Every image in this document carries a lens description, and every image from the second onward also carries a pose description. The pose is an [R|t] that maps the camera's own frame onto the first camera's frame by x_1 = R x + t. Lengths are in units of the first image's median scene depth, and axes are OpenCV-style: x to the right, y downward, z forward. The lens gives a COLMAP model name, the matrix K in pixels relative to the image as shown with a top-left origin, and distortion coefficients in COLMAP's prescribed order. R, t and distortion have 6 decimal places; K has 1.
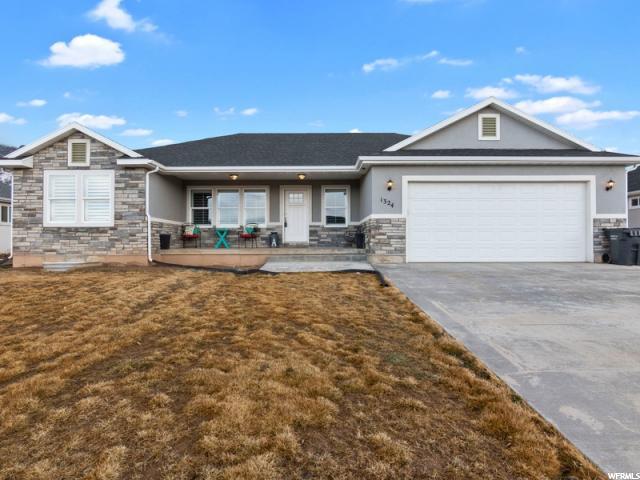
lens RADIAL K [[364.5, 0, 320.8], [0, 364.5, 240.5], [0, 0, 1]] dist [-0.003435, 0.000033]
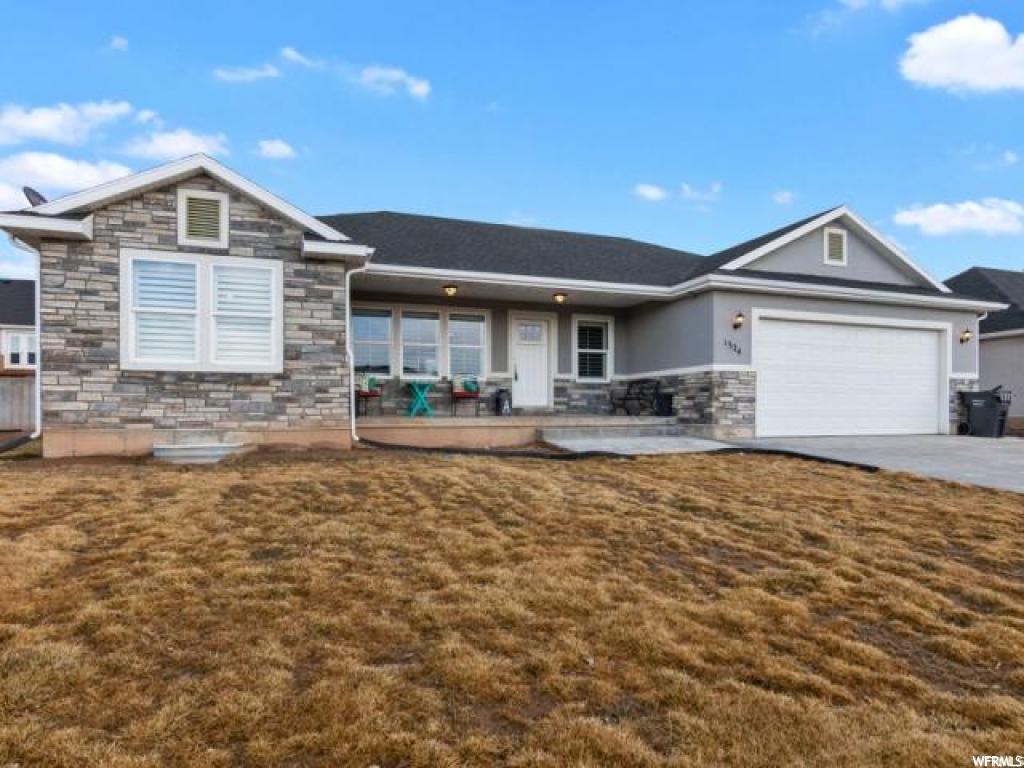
lens RADIAL K [[583.3, 0, 528.4], [0, 583.3, 414.6], [0, 0, 1]] dist [-0.003435, 0.000033]
pose [[0.943650, 0.001732, 0.330941, -0.514314], [-0.006937, 0.999870, 0.014548, 0.005680], [-0.330872, -0.016024, 0.943539, 0.120113]]
